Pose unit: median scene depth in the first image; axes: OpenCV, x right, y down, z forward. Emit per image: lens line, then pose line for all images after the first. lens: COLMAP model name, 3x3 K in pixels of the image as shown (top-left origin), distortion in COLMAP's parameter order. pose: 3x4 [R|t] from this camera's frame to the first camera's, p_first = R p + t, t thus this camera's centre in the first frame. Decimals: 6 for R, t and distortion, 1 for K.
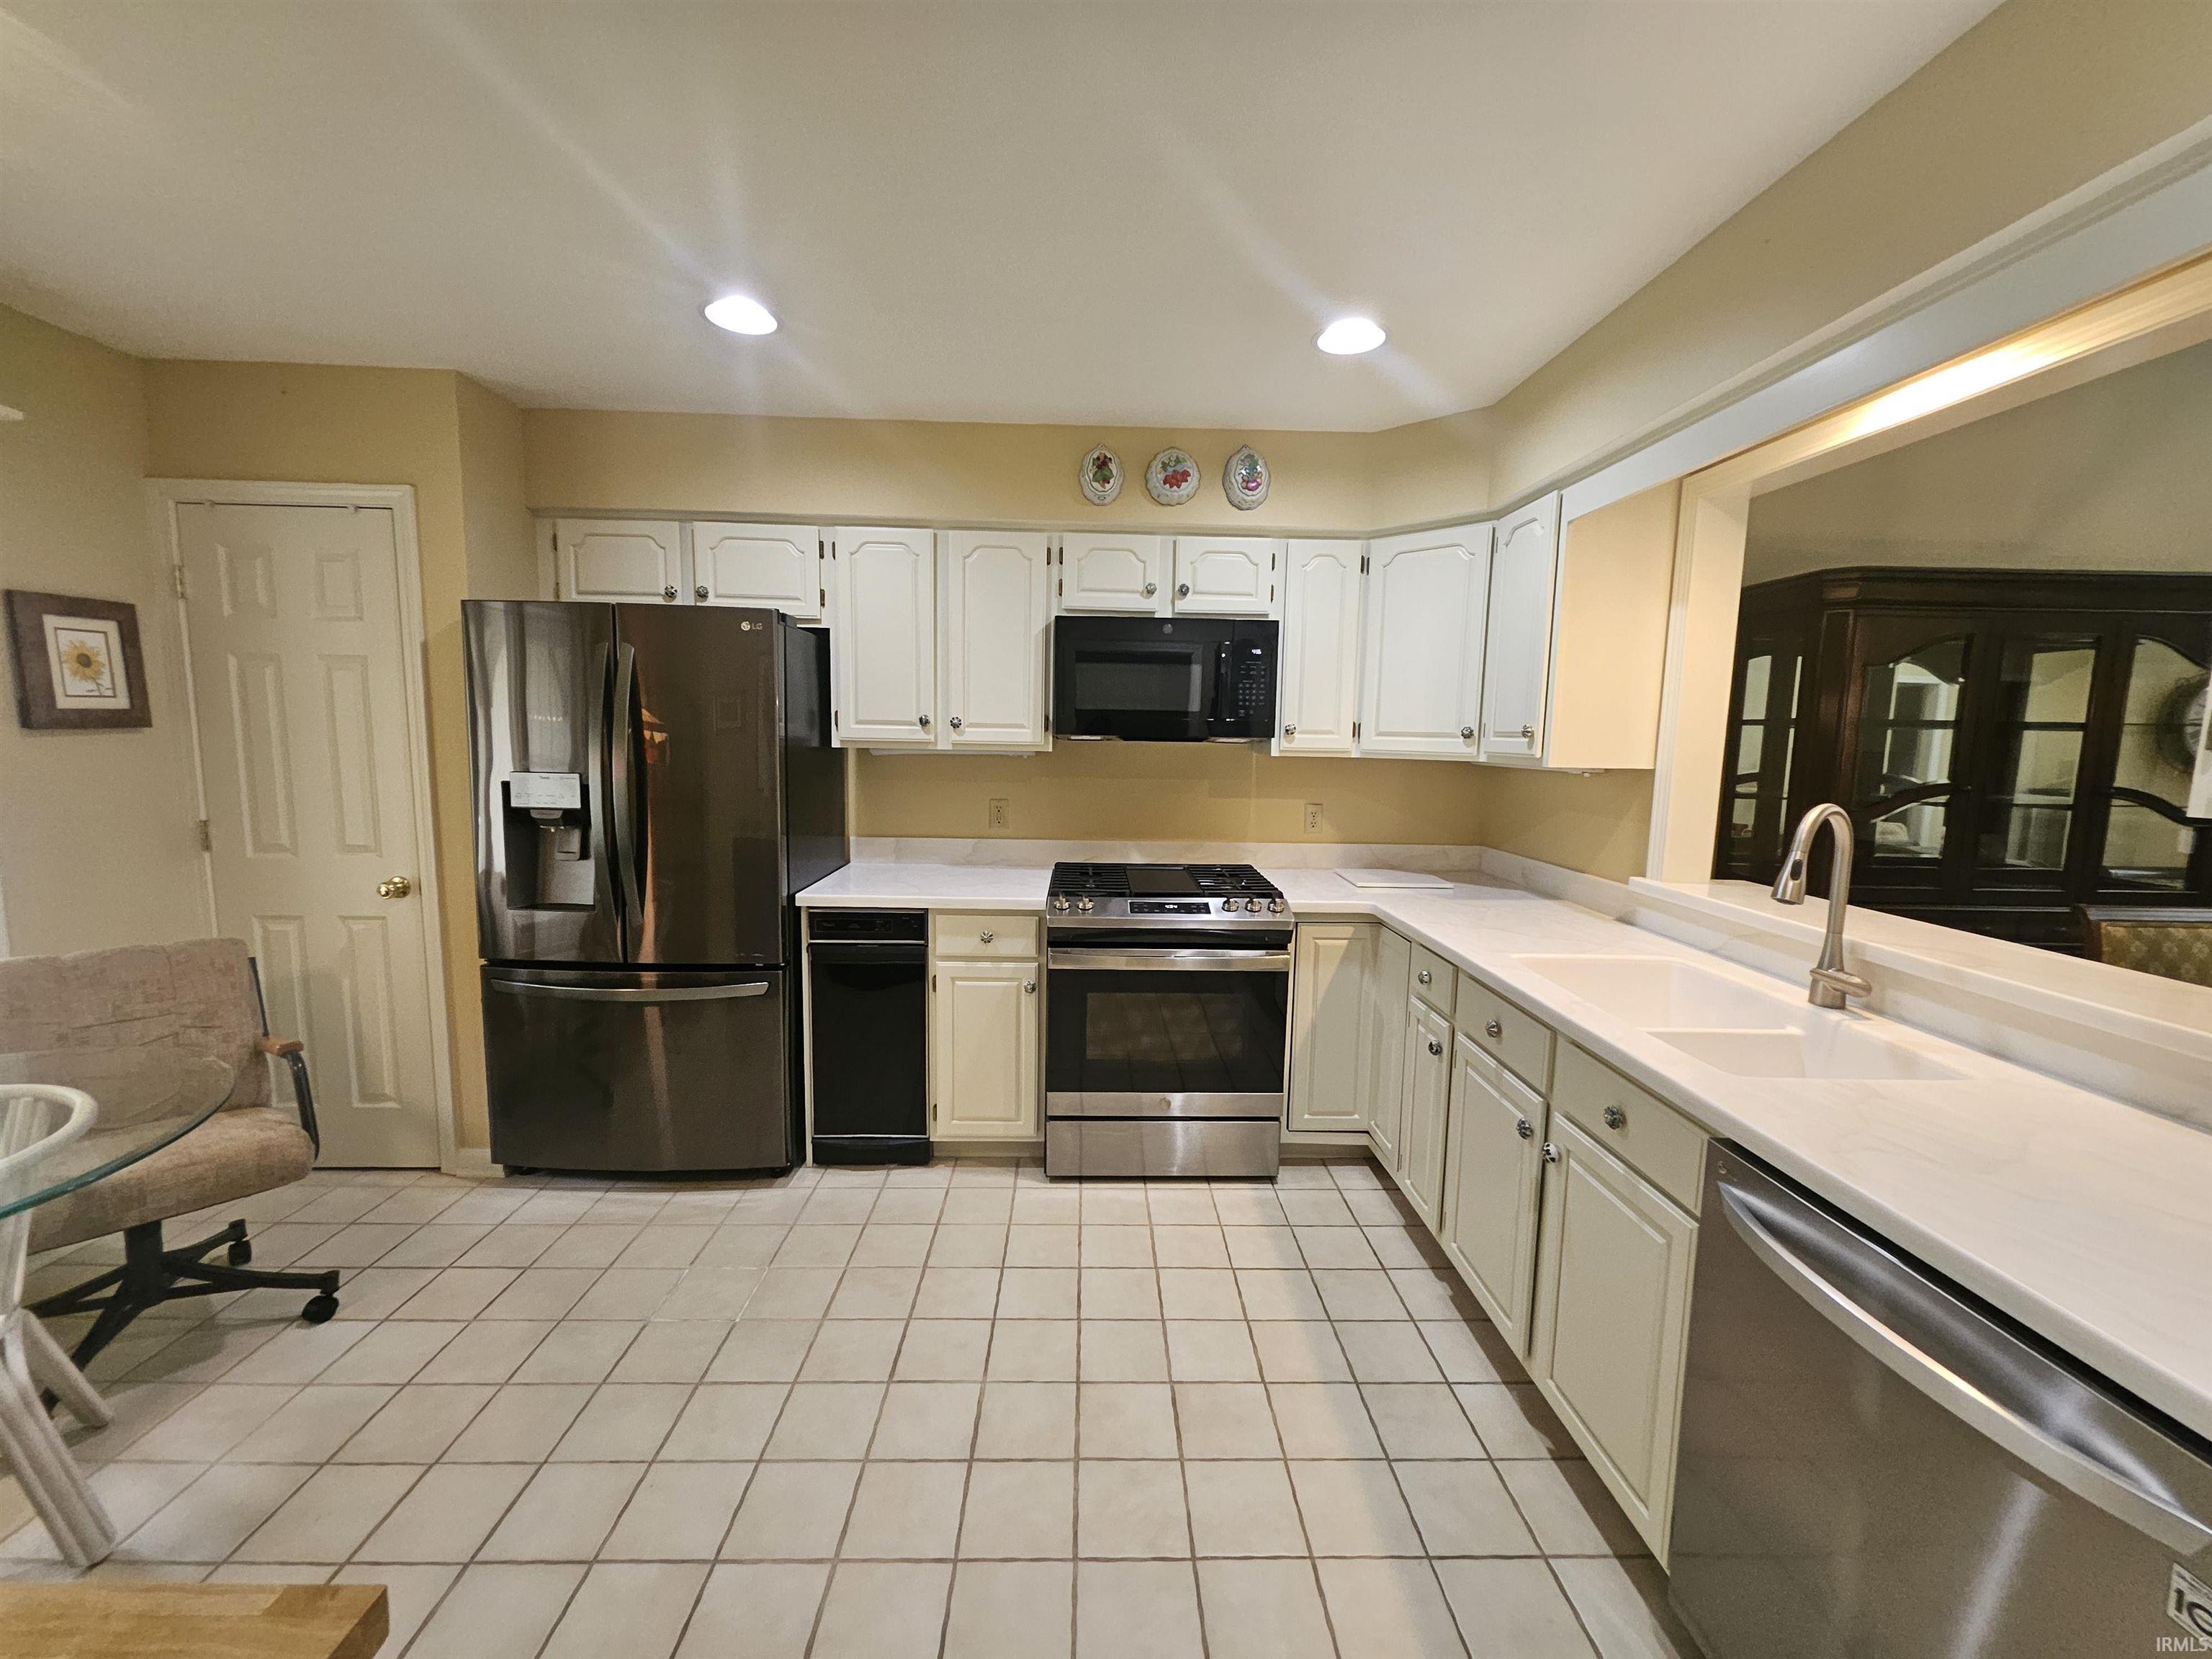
lens RADIAL K [[867.0, 0, 1106.0], [0, 867.0, 829.5], [0, 0, 1]] dist [0.003957, -0.000040]
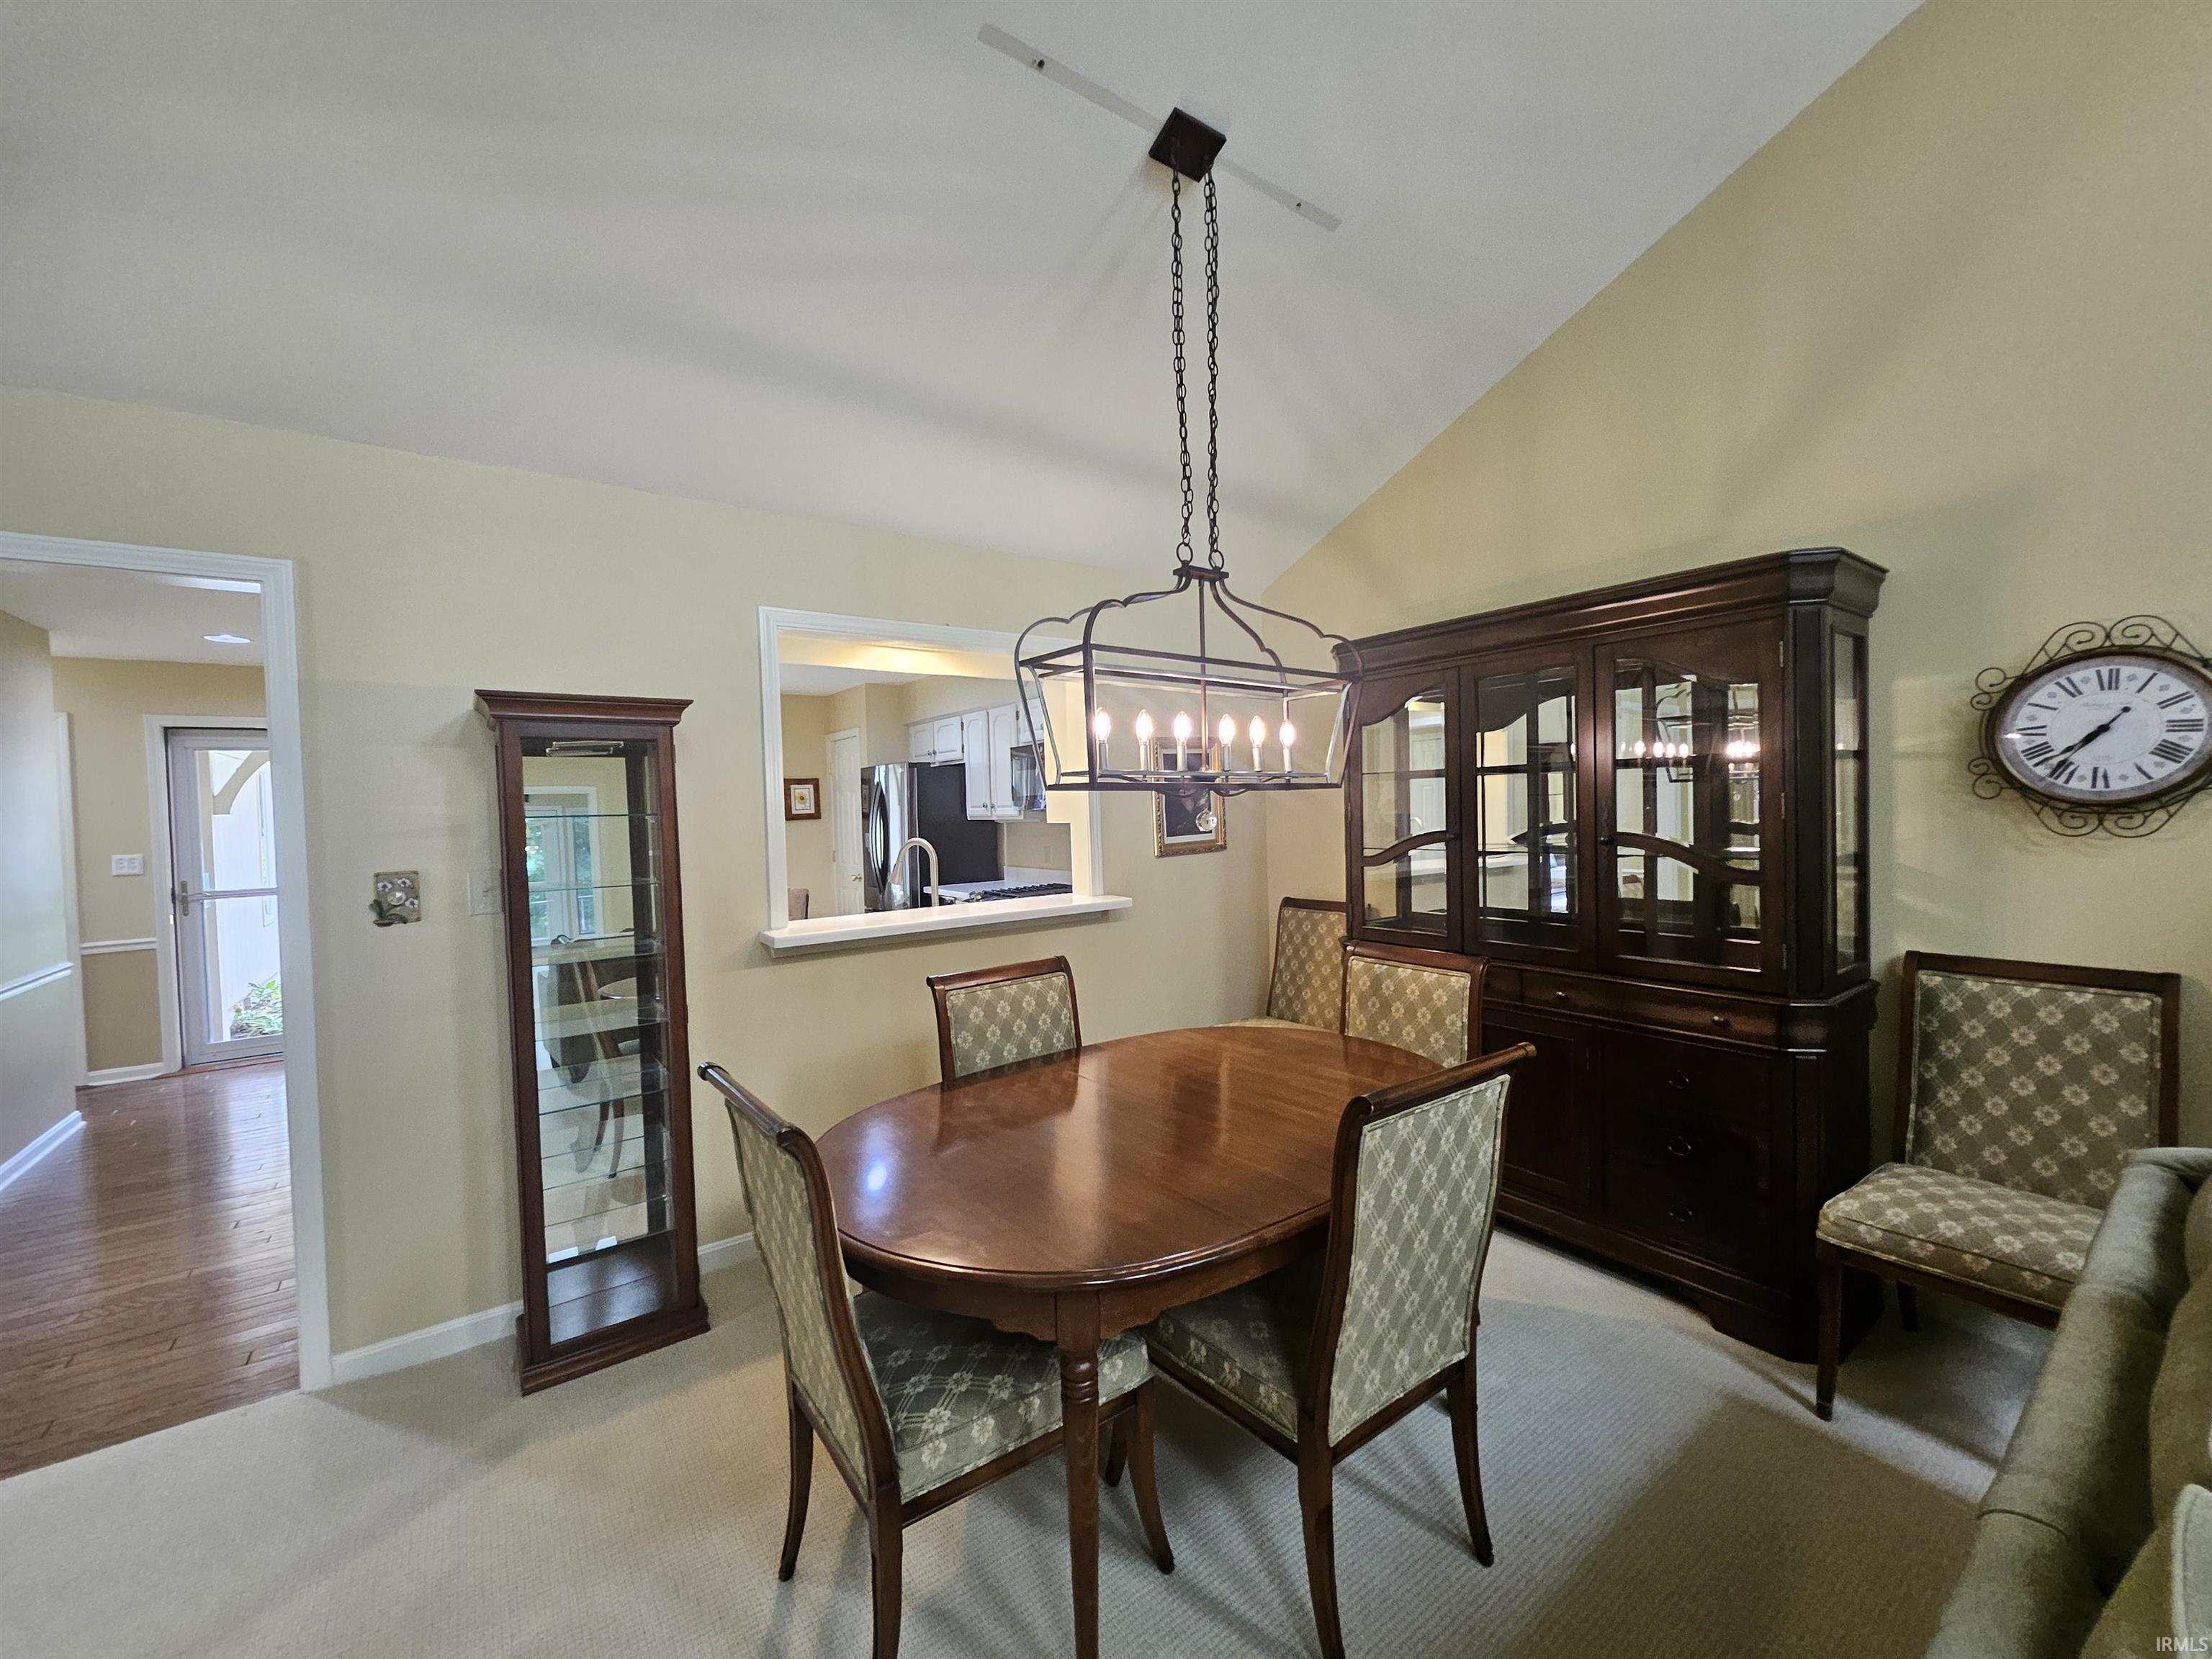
lens RADIAL K [[870.9, 0, 1111.4], [0, 870.9, 828.9], [0, 0, 1]] dist [0.005459, -0.000116]
pose [[0.572302, -0.014432, -0.819916, 1.673845], [-0.053254, 0.997081, -0.054722, 0.021898], [0.818312, 0.074981, 0.569863, 0.118295]]
